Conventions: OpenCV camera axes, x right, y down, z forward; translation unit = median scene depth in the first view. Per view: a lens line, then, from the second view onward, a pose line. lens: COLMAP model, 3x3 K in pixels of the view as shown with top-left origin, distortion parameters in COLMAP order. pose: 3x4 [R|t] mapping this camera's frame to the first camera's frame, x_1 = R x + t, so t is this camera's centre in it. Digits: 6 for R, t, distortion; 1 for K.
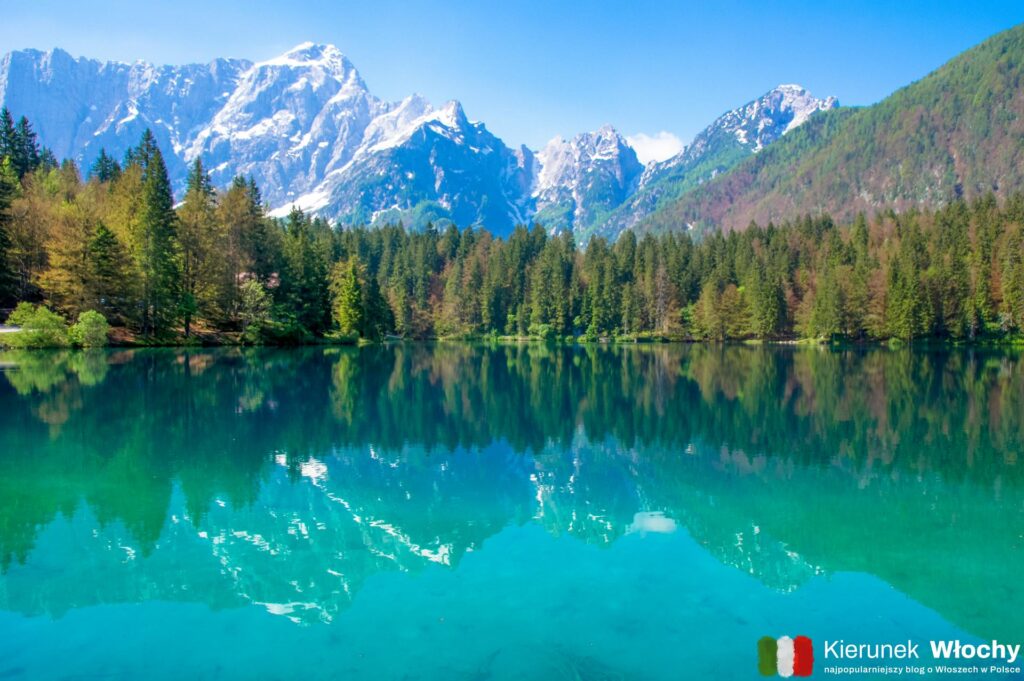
lens RADIAL K [[822.8, 0, 512.0], [0, 822.8, 340.5], [0, 0, 1]] dist [-0.136336, 0.139794]
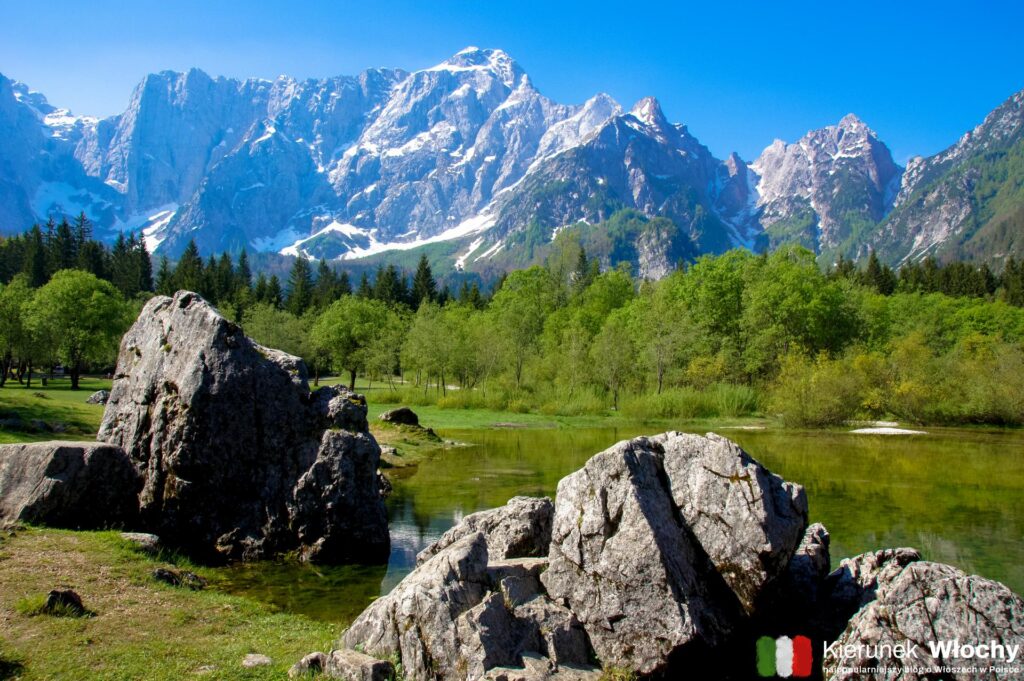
lens RADIAL K [[822.8, 0, 512.0], [0, 822.8, 340.5], [0, 0, 1]] dist [-0.136336, 0.139794]
pose [[0.977573, -0.017138, -0.209900, -0.041003], [0.003099, 0.997746, -0.067029, -0.002830], [0.210576, 0.064875, 0.975422, 0.213488]]
